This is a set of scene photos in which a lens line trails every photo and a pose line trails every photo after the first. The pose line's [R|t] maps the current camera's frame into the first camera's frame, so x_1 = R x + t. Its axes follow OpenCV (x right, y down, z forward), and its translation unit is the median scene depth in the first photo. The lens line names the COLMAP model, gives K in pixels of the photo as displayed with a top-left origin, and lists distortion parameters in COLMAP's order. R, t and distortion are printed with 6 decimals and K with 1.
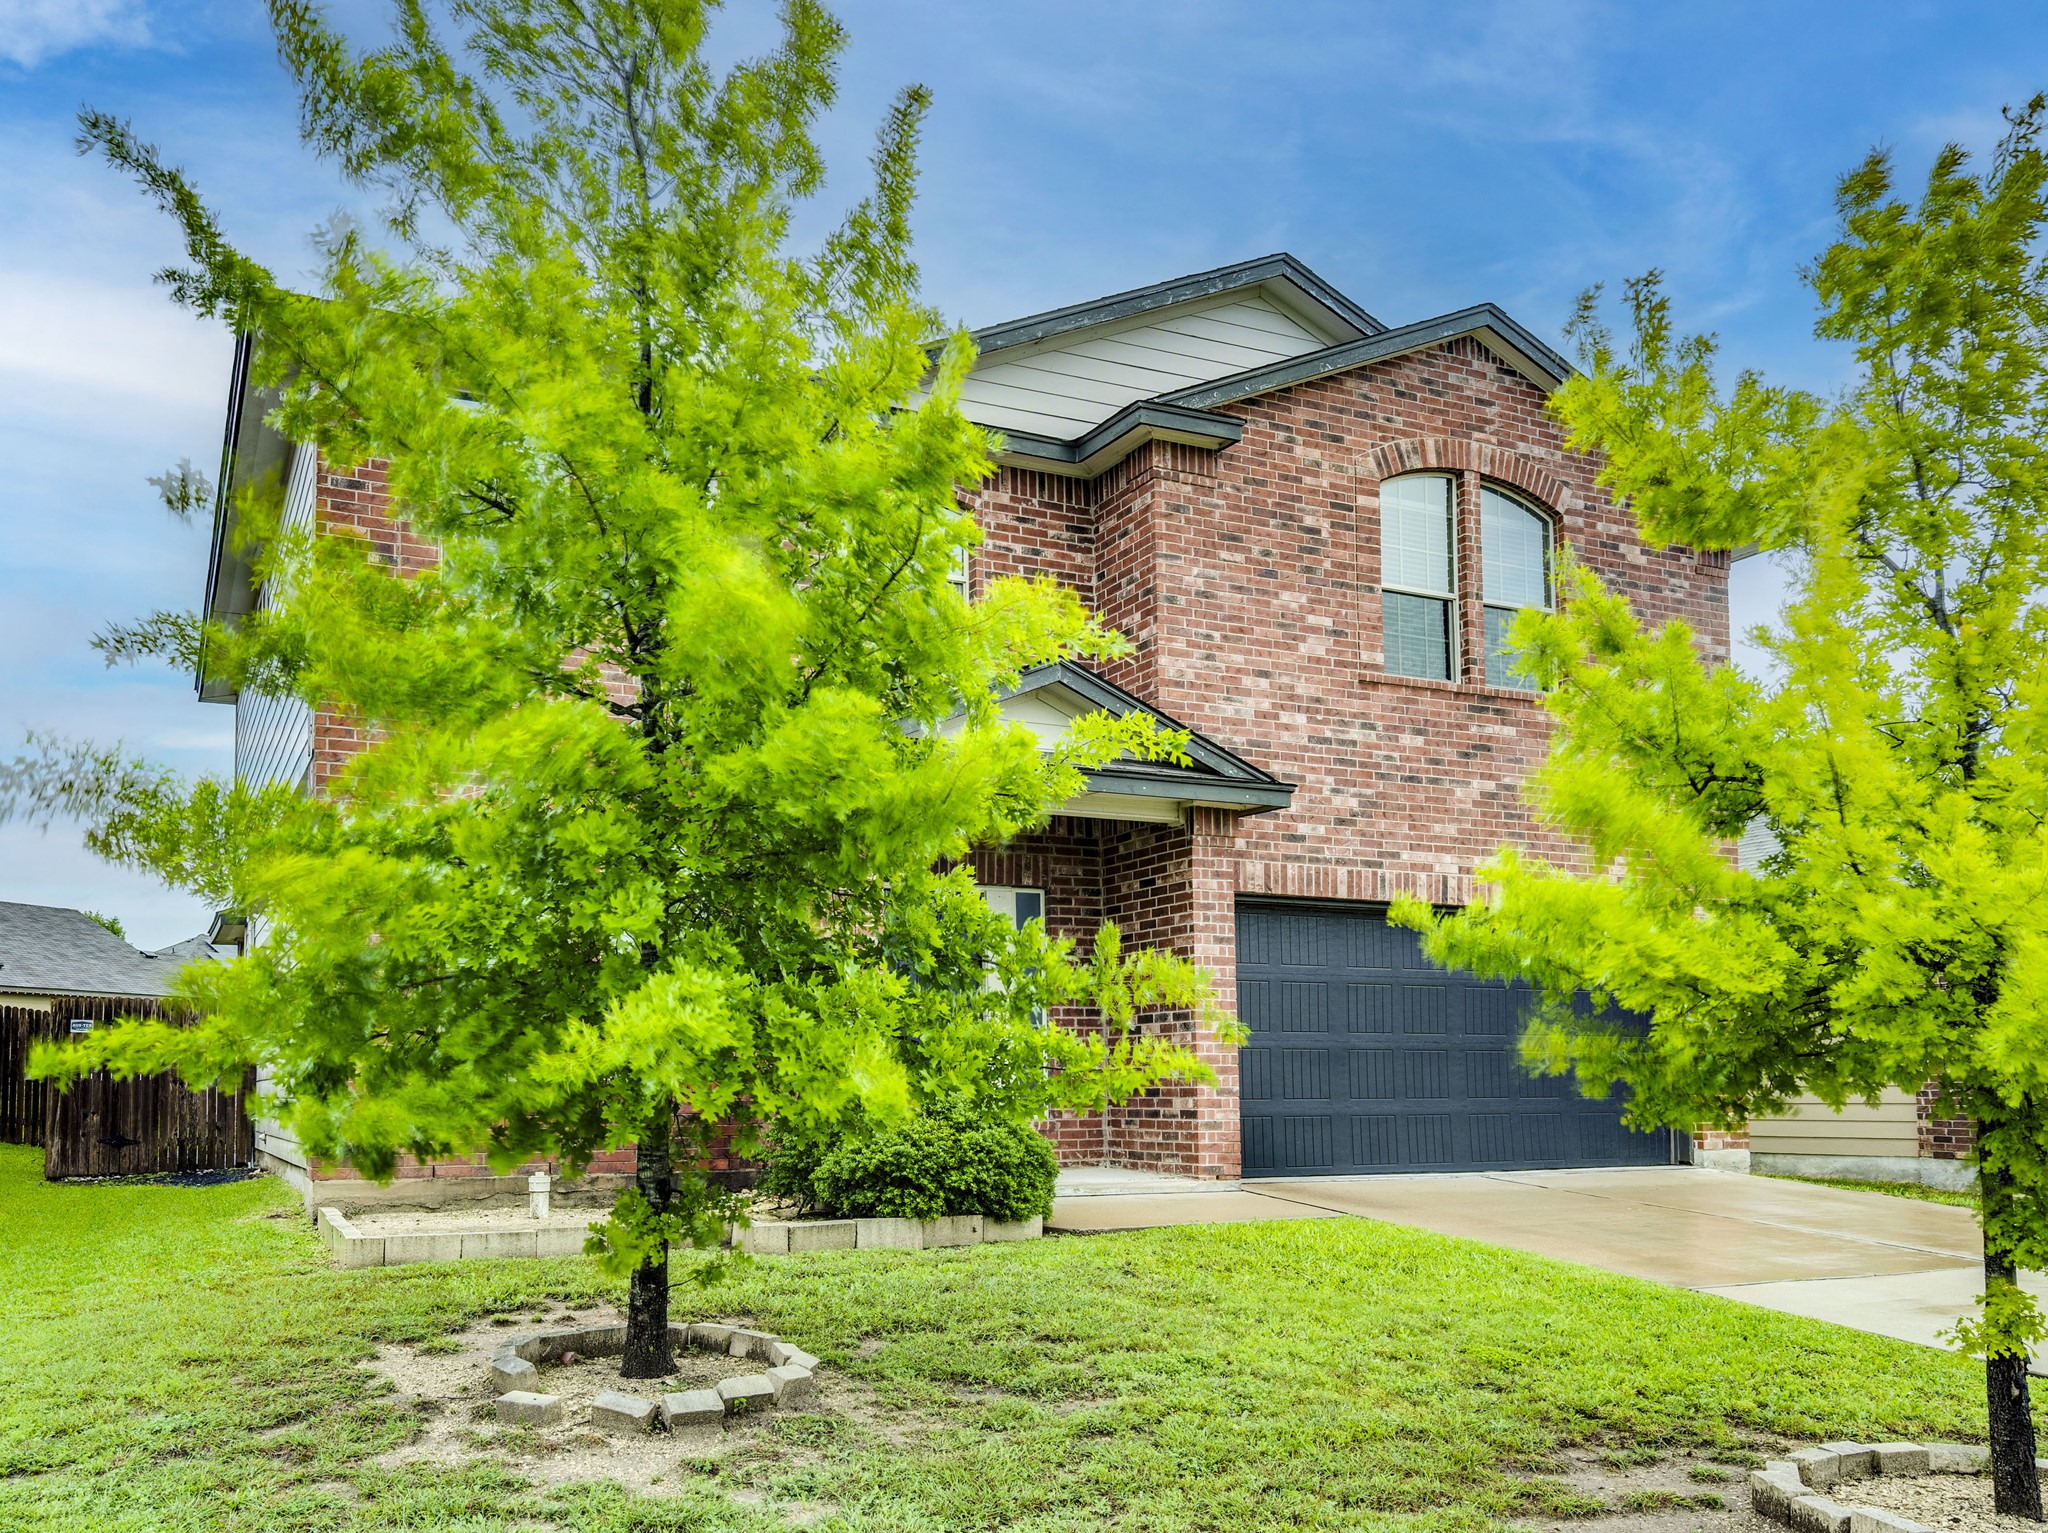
lens RADIAL K [[1688.7, 0, 944.7], [0, 1688.7, 983.1], [0, 0, 1]] dist [0.003392, 0.003509]
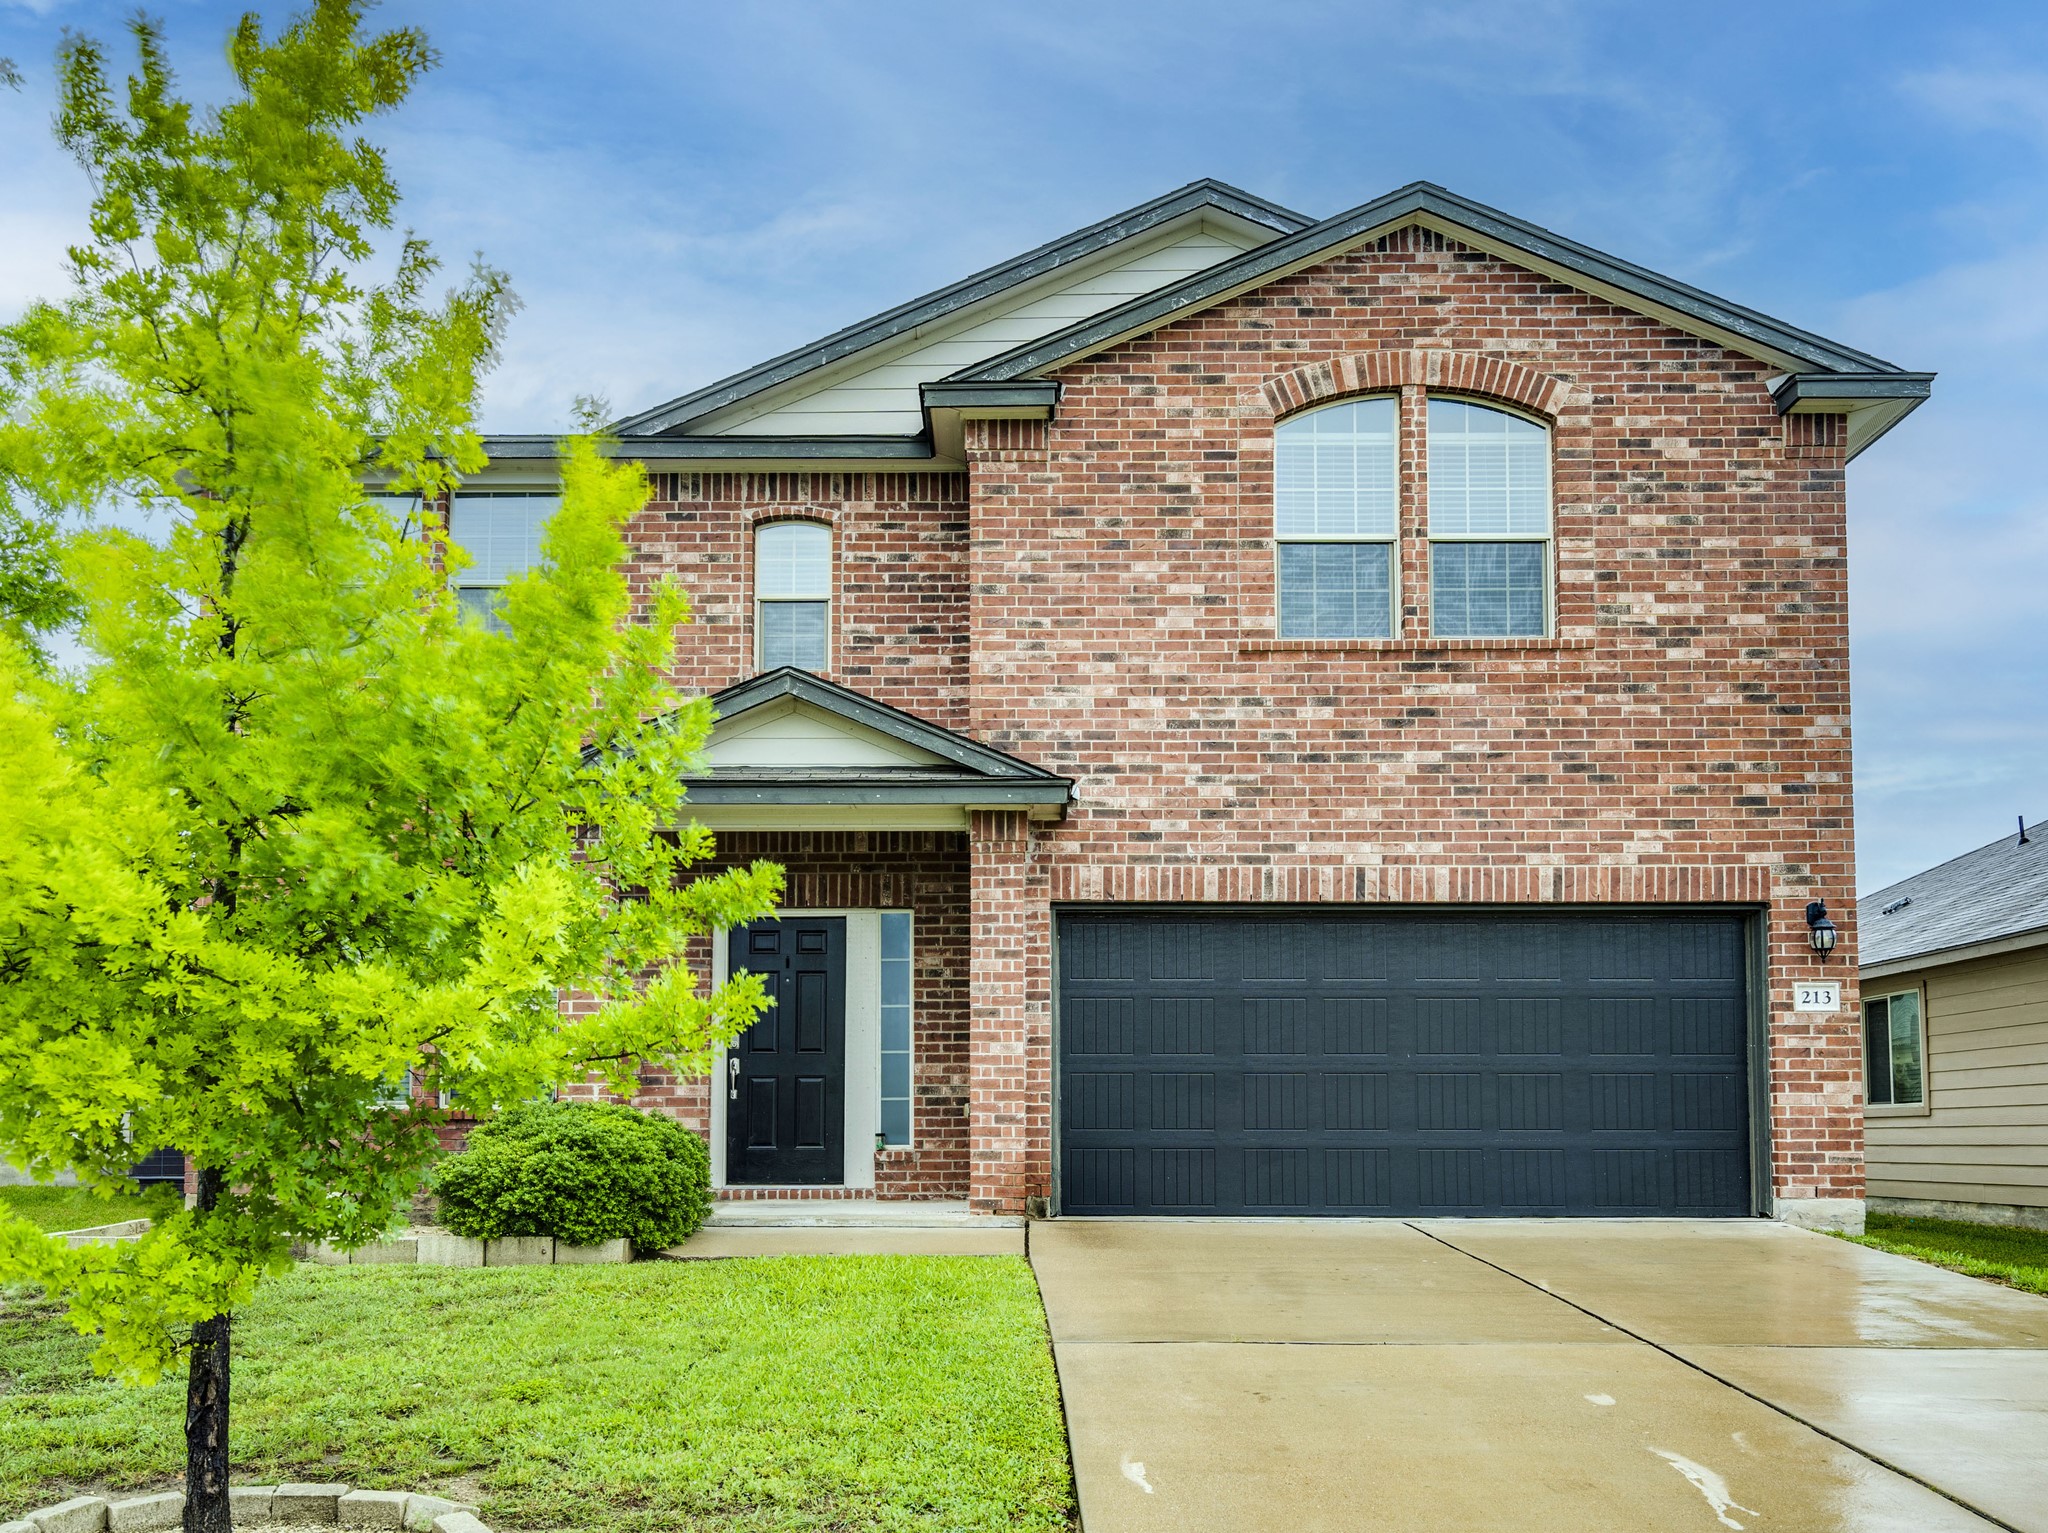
lens RADIAL K [[1729.4, 0, 1074.7], [0, 1729.4, 1029.5], [0, 0, 1]] dist [0.012025, -0.008792]
pose [[0.899144, -0.023139, -0.437042, 0.561317], [0.022581, 0.999724, -0.006472, 0.020831], [0.437071, -0.004050, 0.899418, 0.157901]]
